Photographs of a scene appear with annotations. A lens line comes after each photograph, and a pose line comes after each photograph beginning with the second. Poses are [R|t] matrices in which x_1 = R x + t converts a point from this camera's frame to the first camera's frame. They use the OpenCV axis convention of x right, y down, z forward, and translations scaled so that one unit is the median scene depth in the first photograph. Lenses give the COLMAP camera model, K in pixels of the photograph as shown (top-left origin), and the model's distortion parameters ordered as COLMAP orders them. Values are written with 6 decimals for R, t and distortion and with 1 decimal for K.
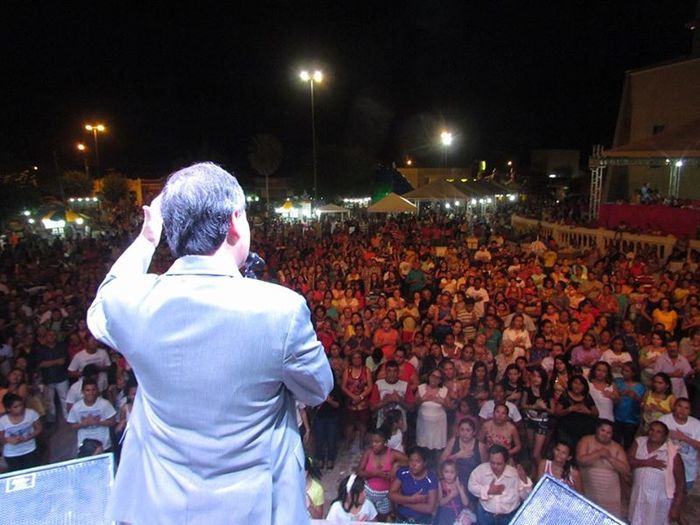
lens RADIAL K [[499.3, 0, 350.7], [0, 499.3, 260.7], [0, 0, 1]] dist [-0.033678, 0.017885]
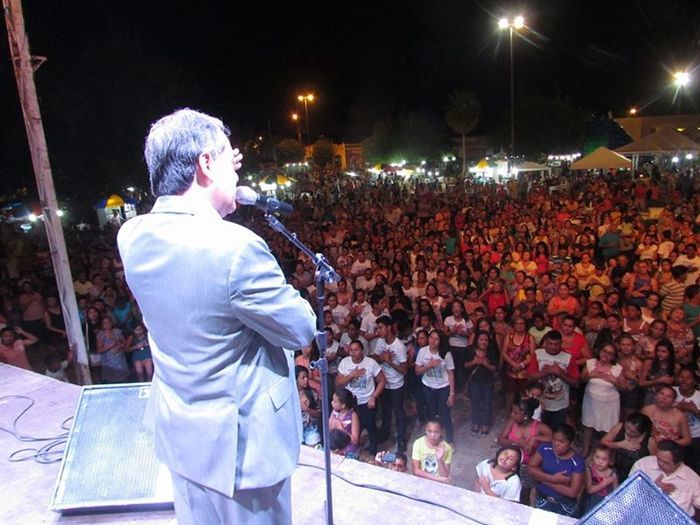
lens RADIAL K [[499.3, 0, 351.0], [0, 499.3, 260.2], [0, 0, 1]] dist [-0.033678, 0.017885]
pose [[0.923293, 0.041739, -0.381821, 0.044691], [-0.012658, 0.996845, 0.078362, 0.004101], [0.383887, -0.067518, 0.920908, 0.015807]]
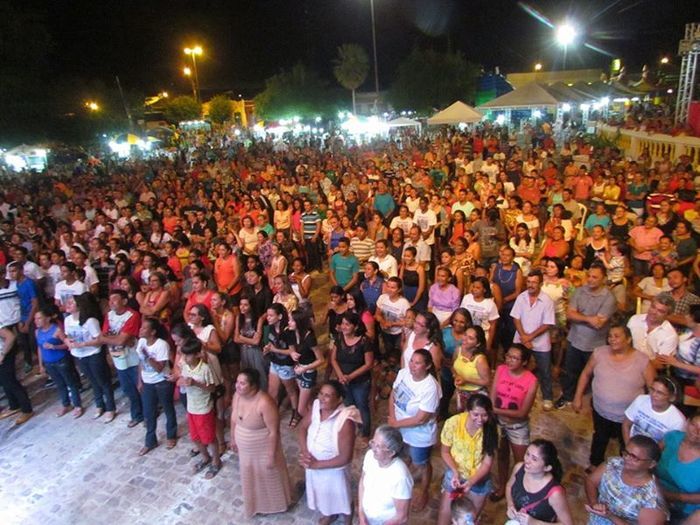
lens RADIAL K [[499.3, 0, 352.8], [0, 499.3, 262.6], [0, 0, 1]] dist [-0.033678, 0.017885]
pose [[0.966825, 0.031841, -0.253447, 0.379936], [0.010397, 0.986473, 0.163594, 0.004309], [0.255228, -0.160802, 0.953416, 0.154051]]
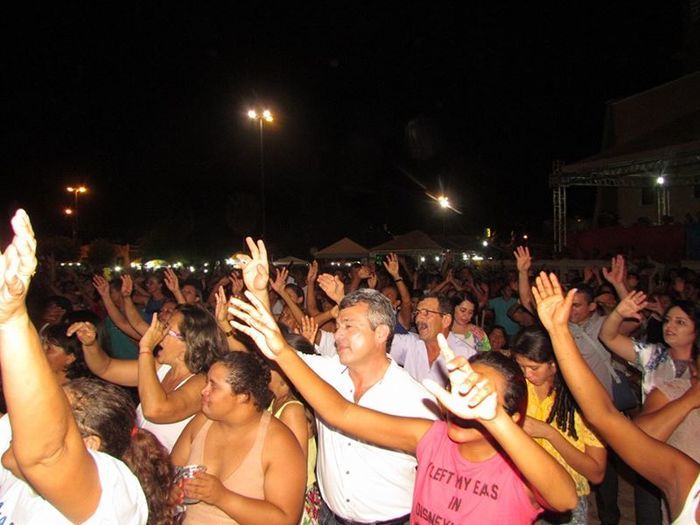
lens RADIAL K [[499.3, 0, 351.3], [0, 499.3, 262.1], [0, 0, 1]] dist [-0.033678, 0.017885]
pose [[0.998553, -0.001656, -0.053751, 0.393824], [-0.006974, 0.987097, -0.159972, 0.131167], [0.053322, 0.160115, 0.985657, 0.388903]]
